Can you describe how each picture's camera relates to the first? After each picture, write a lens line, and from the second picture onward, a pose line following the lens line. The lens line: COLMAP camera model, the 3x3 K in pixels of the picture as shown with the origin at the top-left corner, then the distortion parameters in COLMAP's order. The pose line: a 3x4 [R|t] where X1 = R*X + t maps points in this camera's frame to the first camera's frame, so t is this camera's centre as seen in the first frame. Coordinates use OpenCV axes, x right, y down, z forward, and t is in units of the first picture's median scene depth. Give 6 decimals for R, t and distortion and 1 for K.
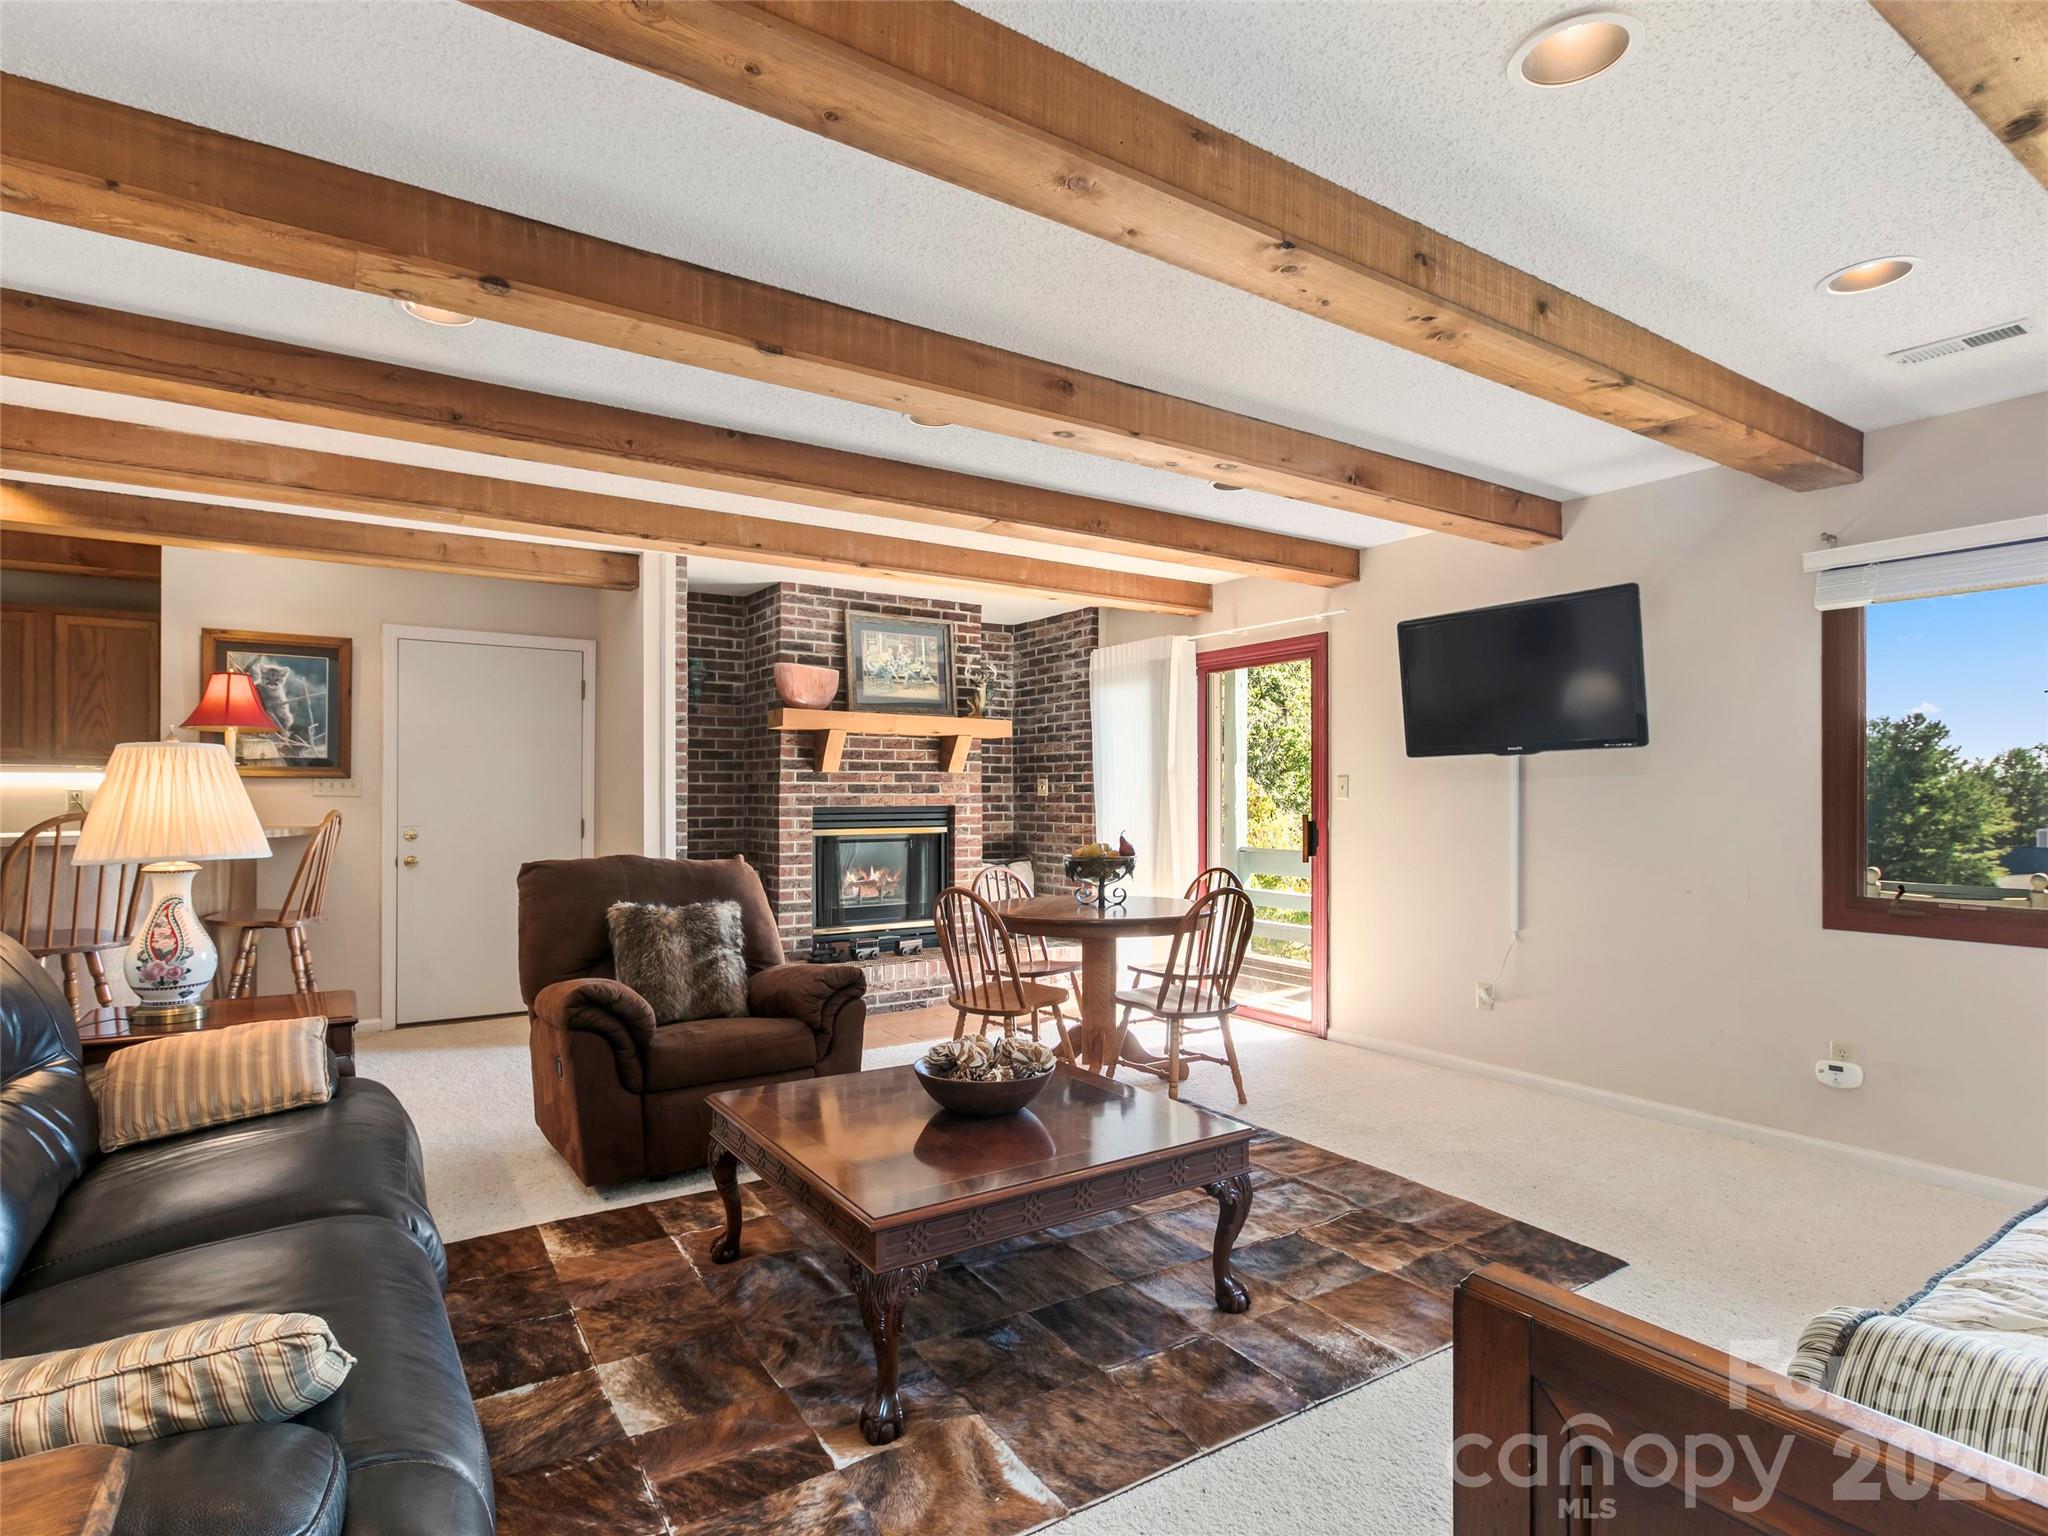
lens RADIAL K [[1069.6, 0, 1014.8], [0, 1069.6, 783.4], [0, 0, 1]] dist [0.004729, 0.002044]
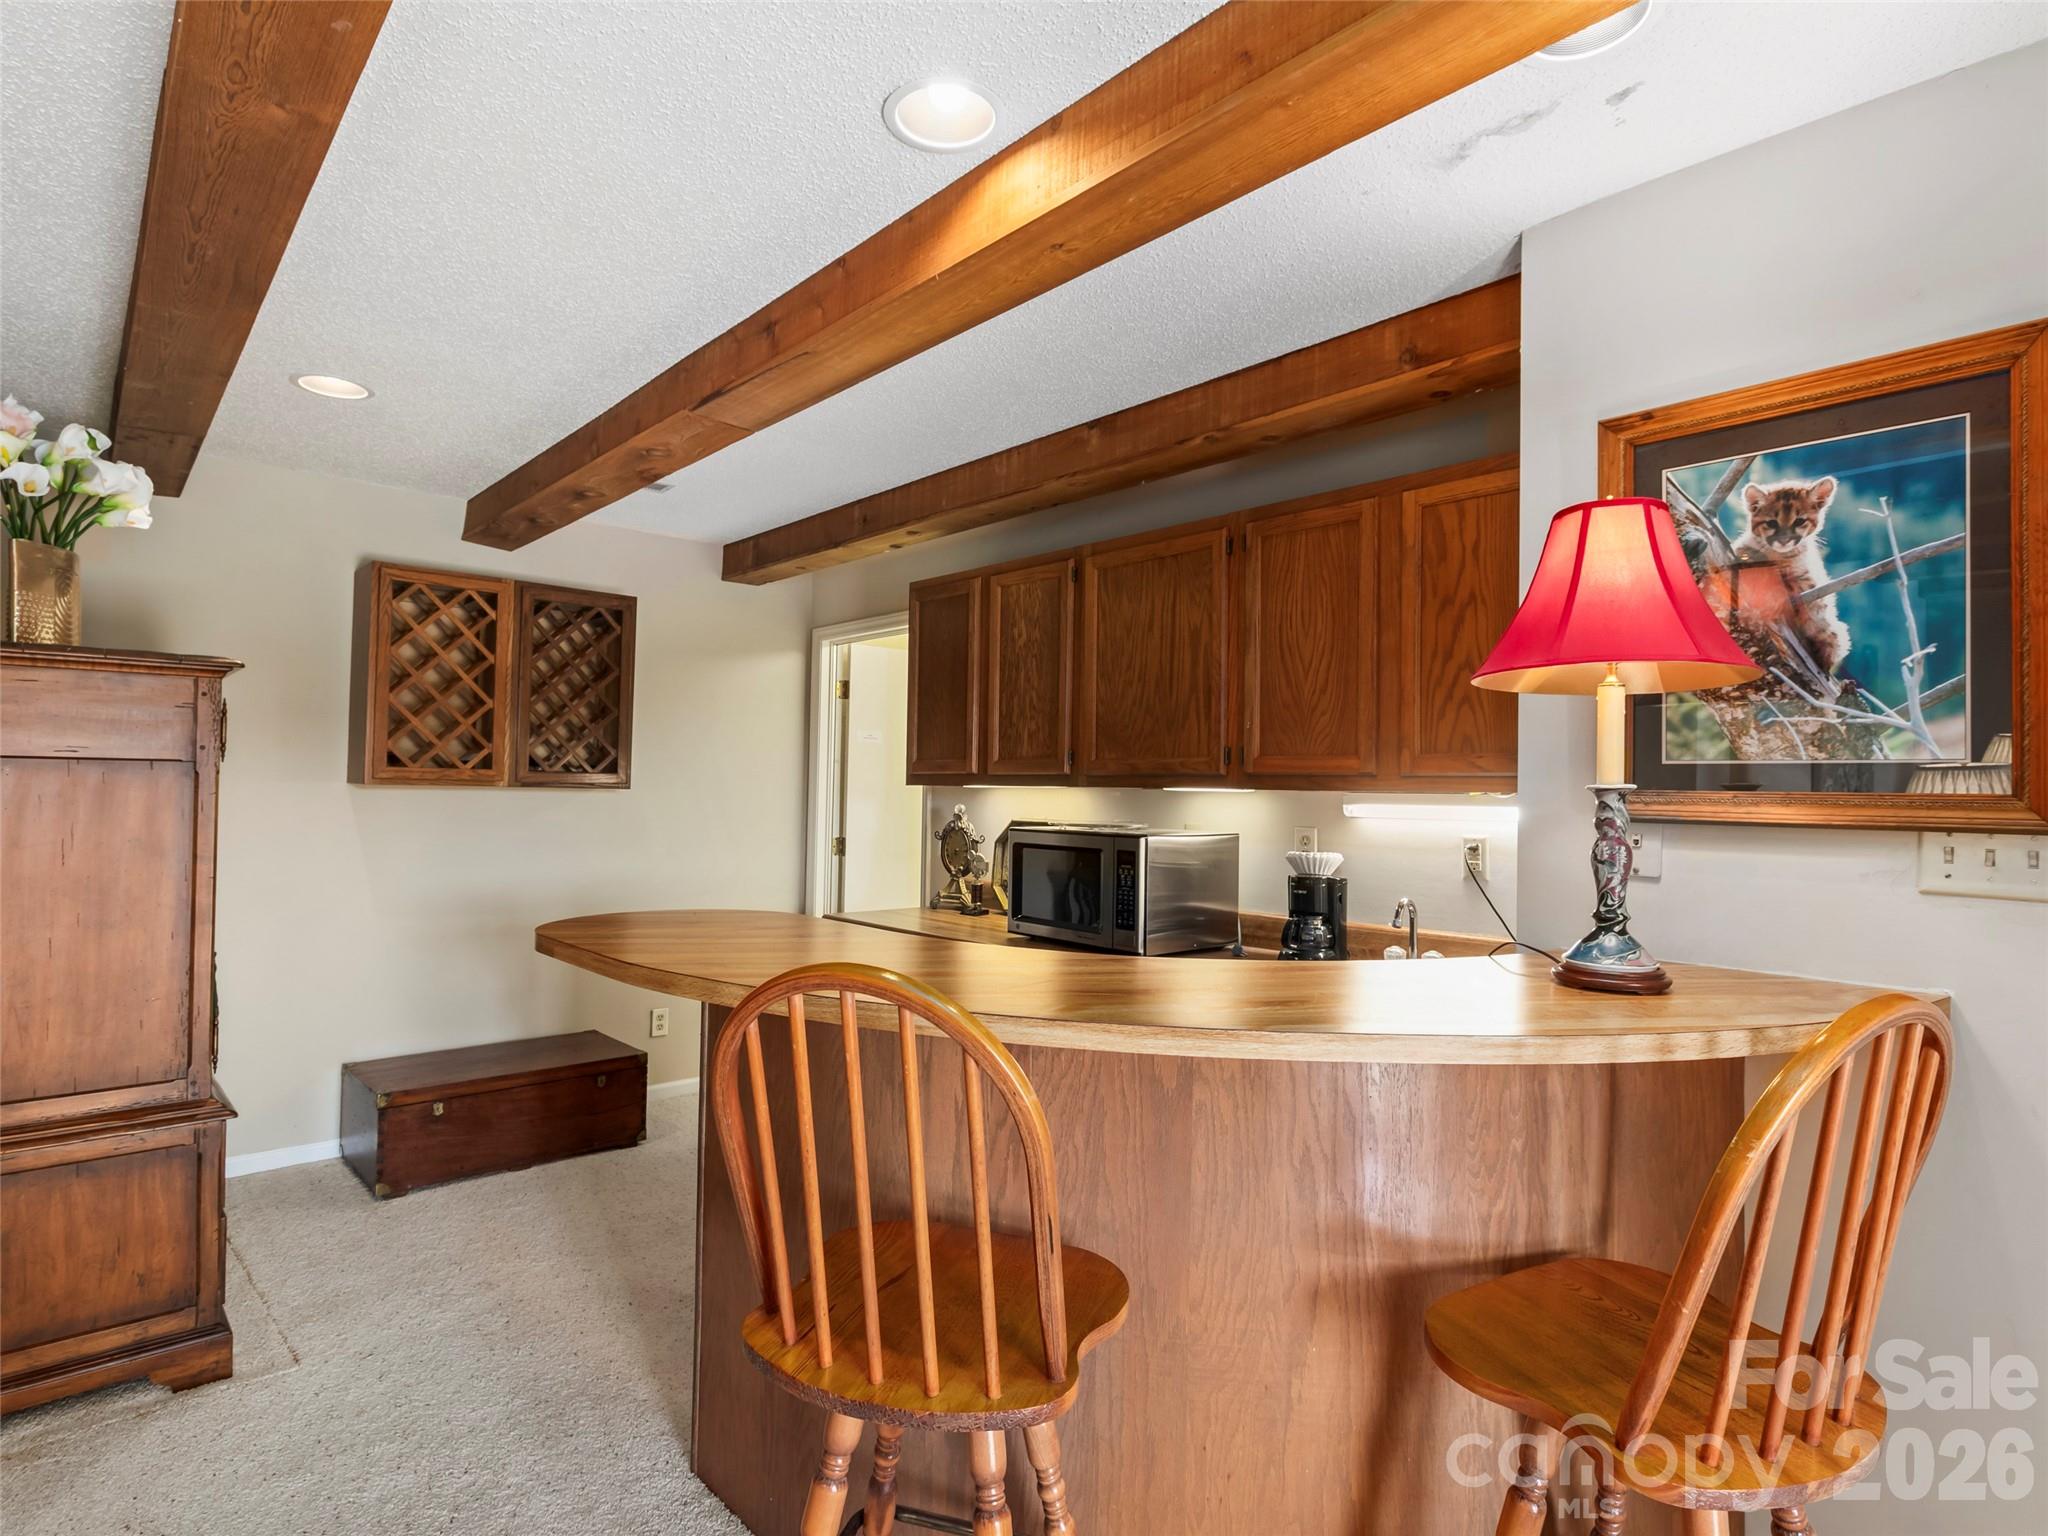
lens RADIAL K [[1095.3, 0, 1008.8], [0, 1095.3, 773.8], [0, 0, 1]] dist [-0.017231, -0.002542]
pose [[0.142694, -0.017339, -0.989615, -0.406825], [-0.006378, 0.999810, -0.018438, -0.013990], [0.989746, 0.008942, 0.142556, 0.730018]]
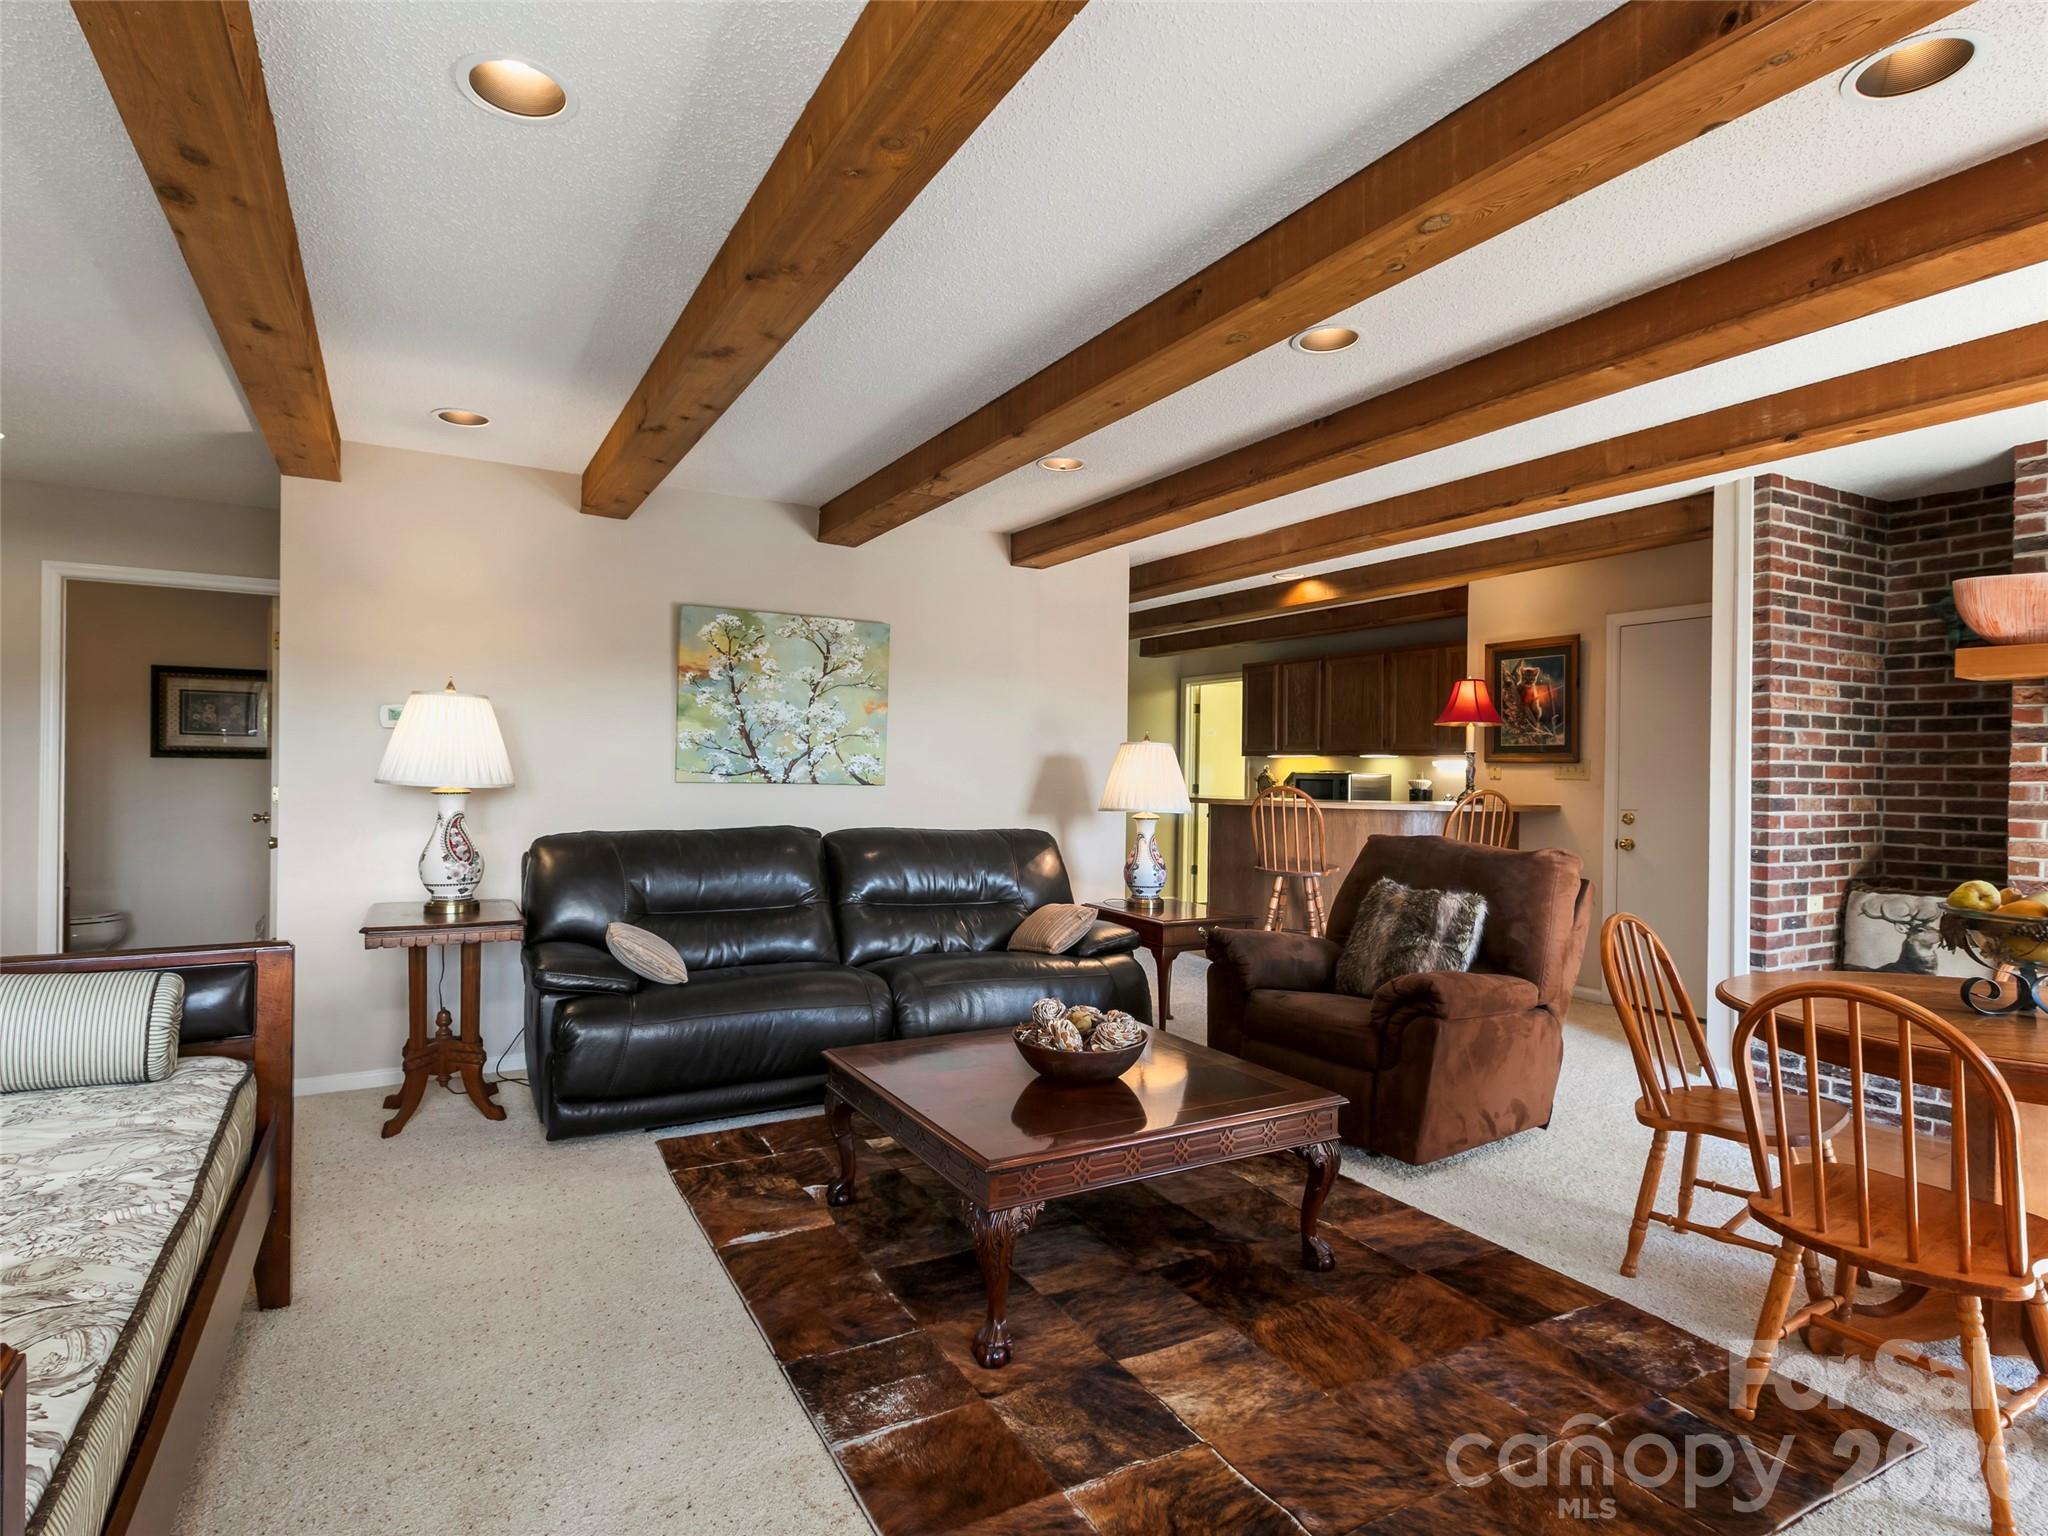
lens RADIAL K [[1069.6, 0, 1015.2], [0, 1069.6, 759.1], [0, 0, 1]] dist [0.004729, 0.002044]
pose [[-0.067611, -0.012505, -0.997633, 0.523320], [-0.002345, 0.999921, -0.012375, 0.006422], [0.997709, 0.001503, -0.067635, 0.524612]]
